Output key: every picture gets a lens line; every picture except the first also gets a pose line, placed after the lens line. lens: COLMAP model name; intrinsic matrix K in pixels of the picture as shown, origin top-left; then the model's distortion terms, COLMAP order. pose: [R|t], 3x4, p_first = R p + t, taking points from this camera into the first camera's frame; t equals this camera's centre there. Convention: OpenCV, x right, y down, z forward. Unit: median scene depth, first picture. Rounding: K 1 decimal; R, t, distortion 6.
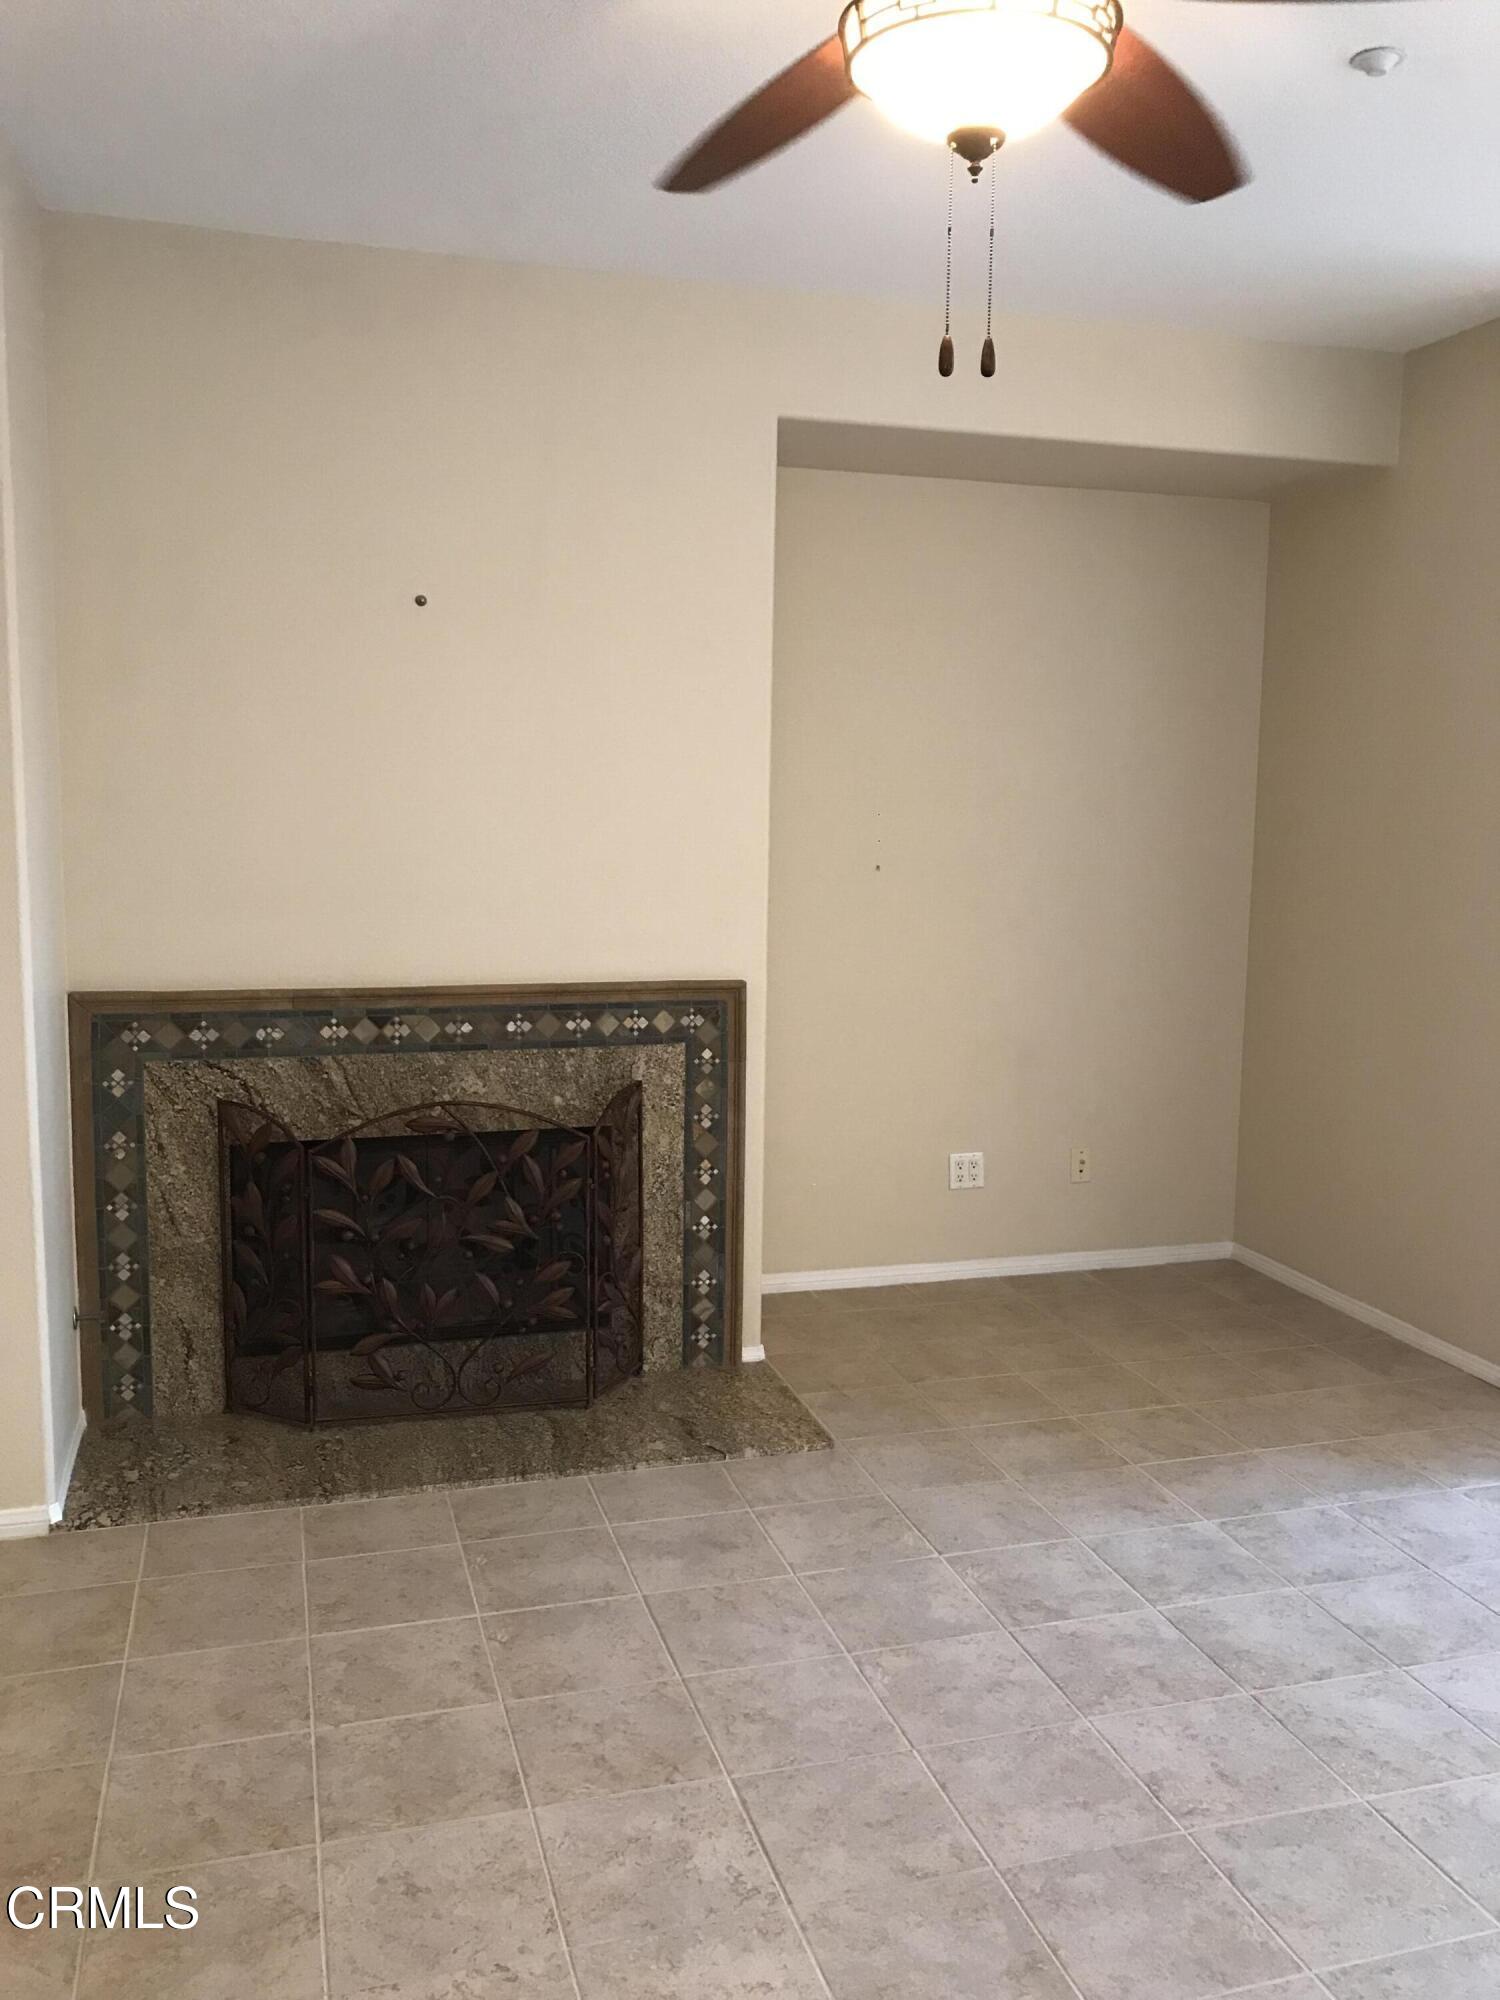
lens RADIAL K [[1645.8, 0, 749.2], [0, 1645.8, 989.4], [0, 0, 1]] dist [0.033452, -0.011073]
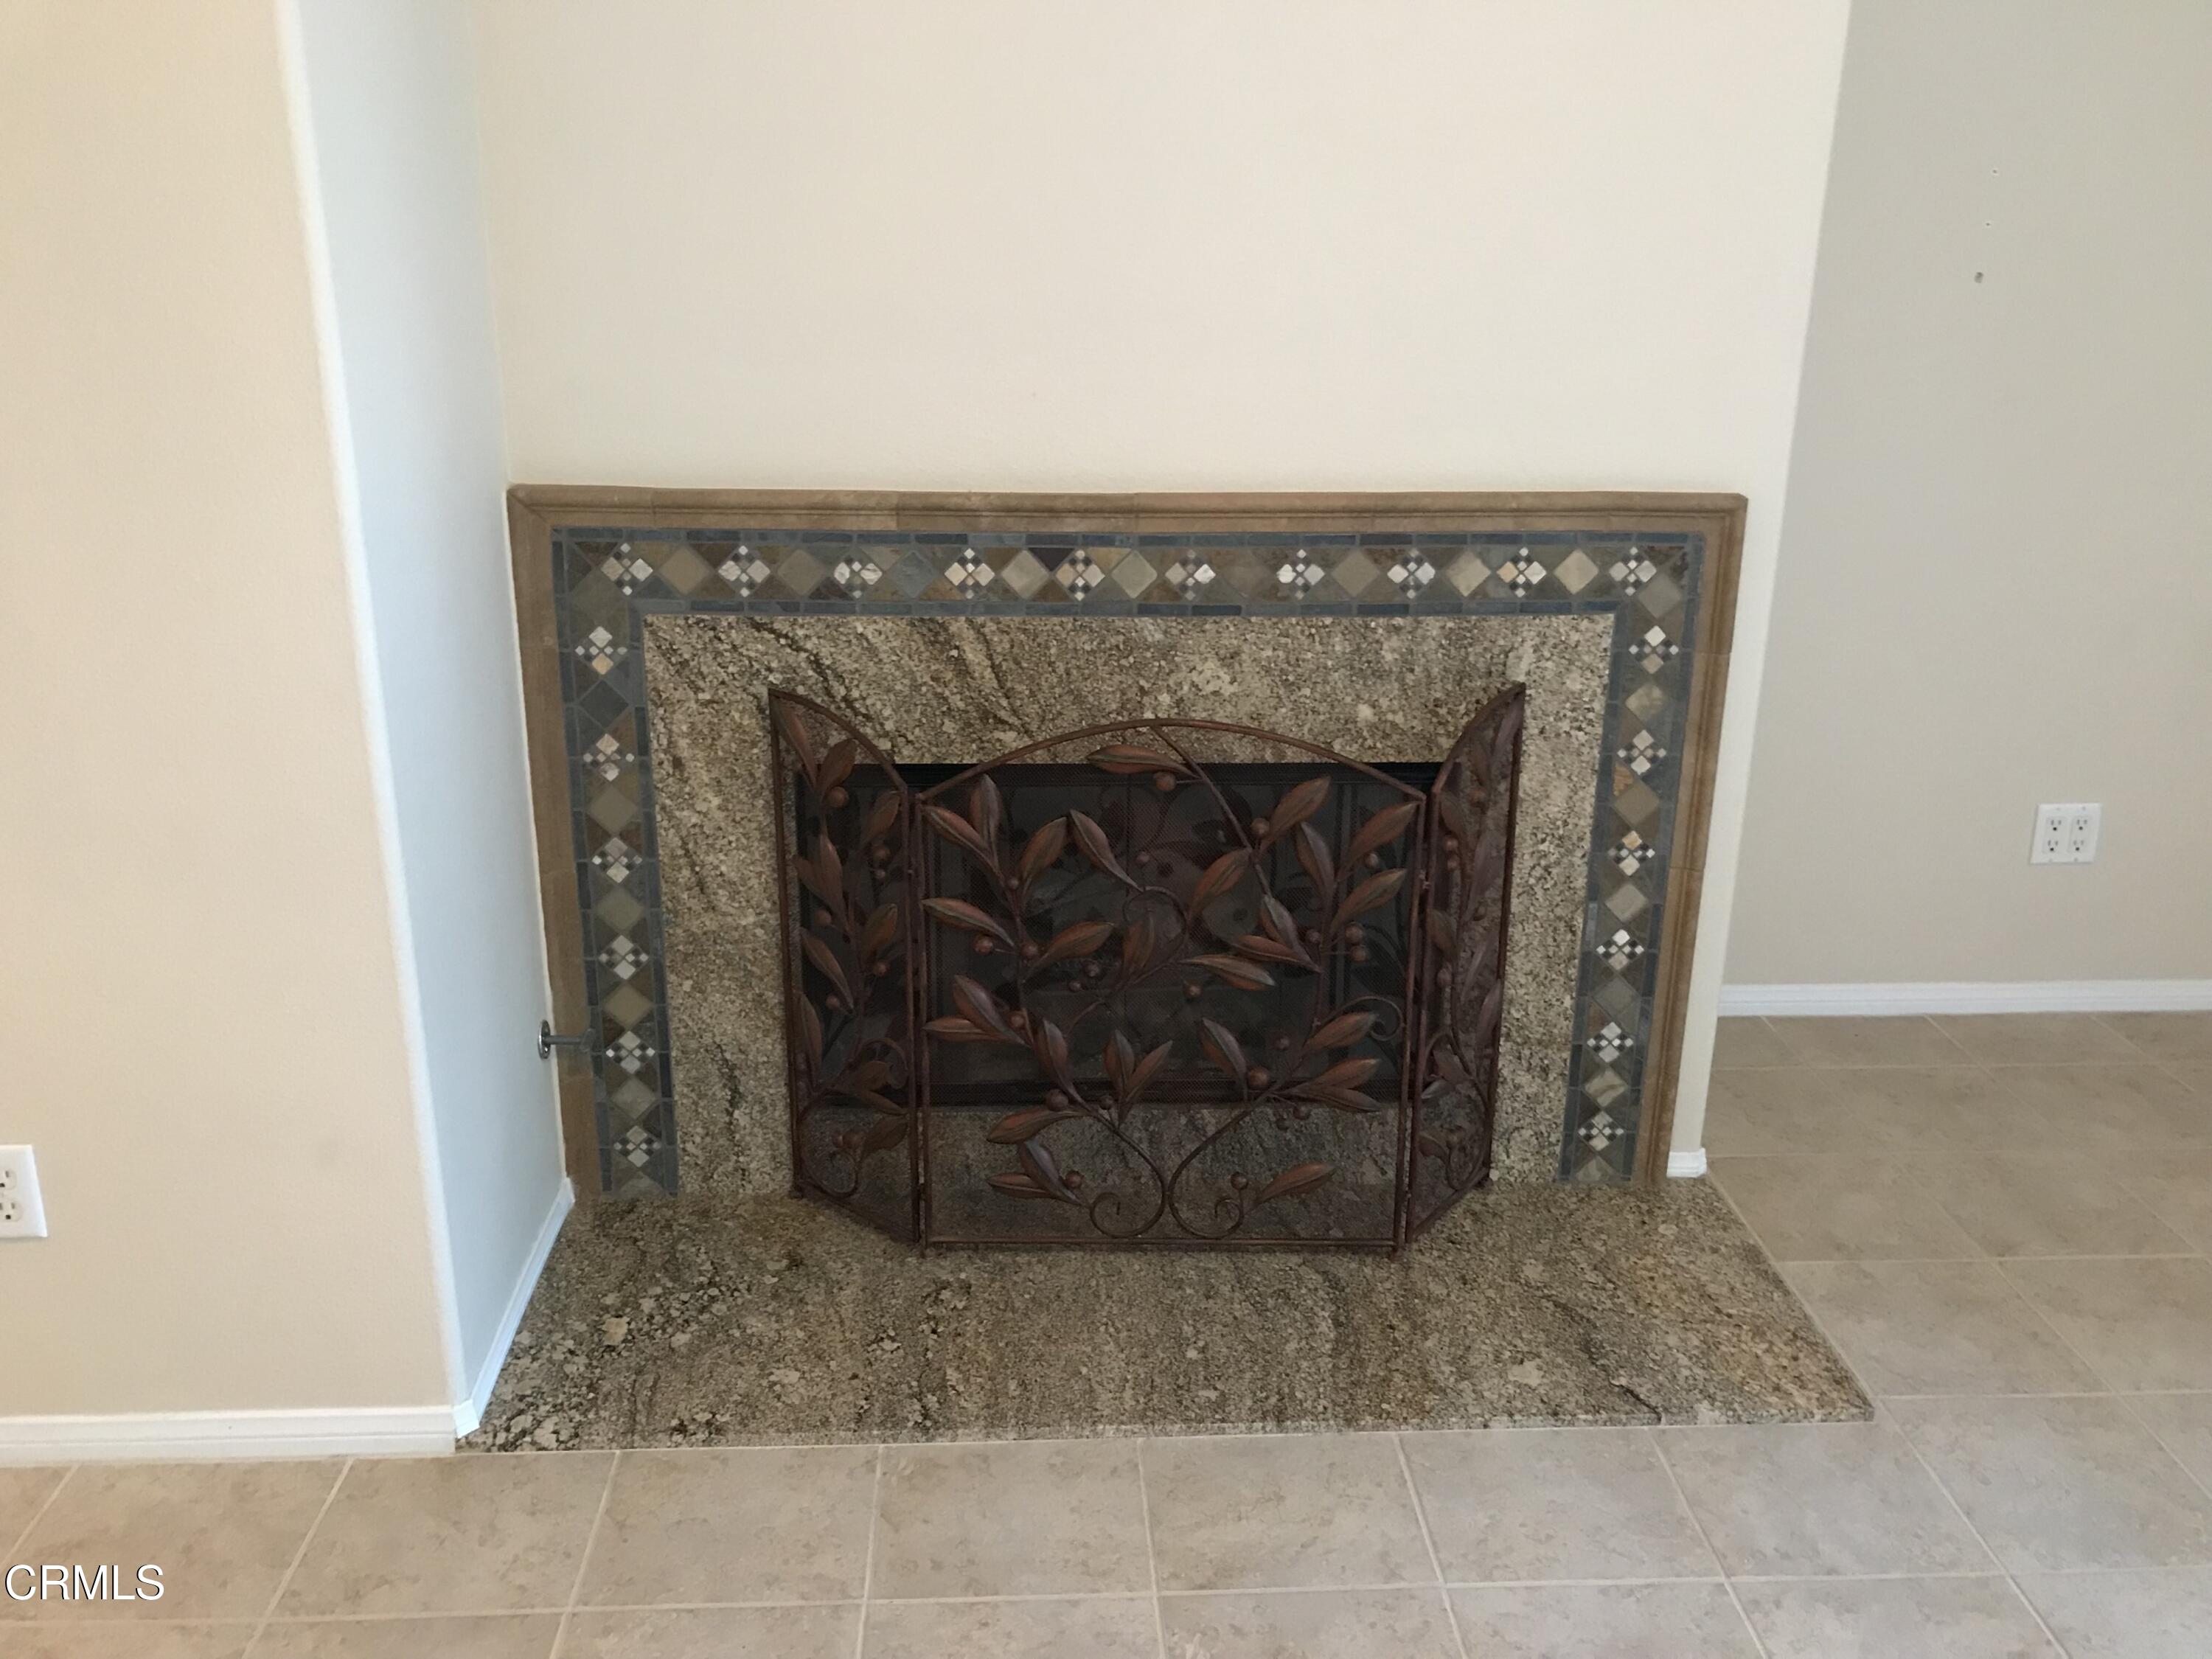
lens RADIAL K [[1911.5, 0, 1106.0], [0, 1911.5, 829.5], [0, 0, 1]] dist [0.175162, -0.435165]
pose [[0.974239, 0.067952, -0.215037, -0.062925], [-0.026669, 0.981548, 0.189347, -0.013103], [0.223936, -0.178735, 0.958074, 0.378628]]
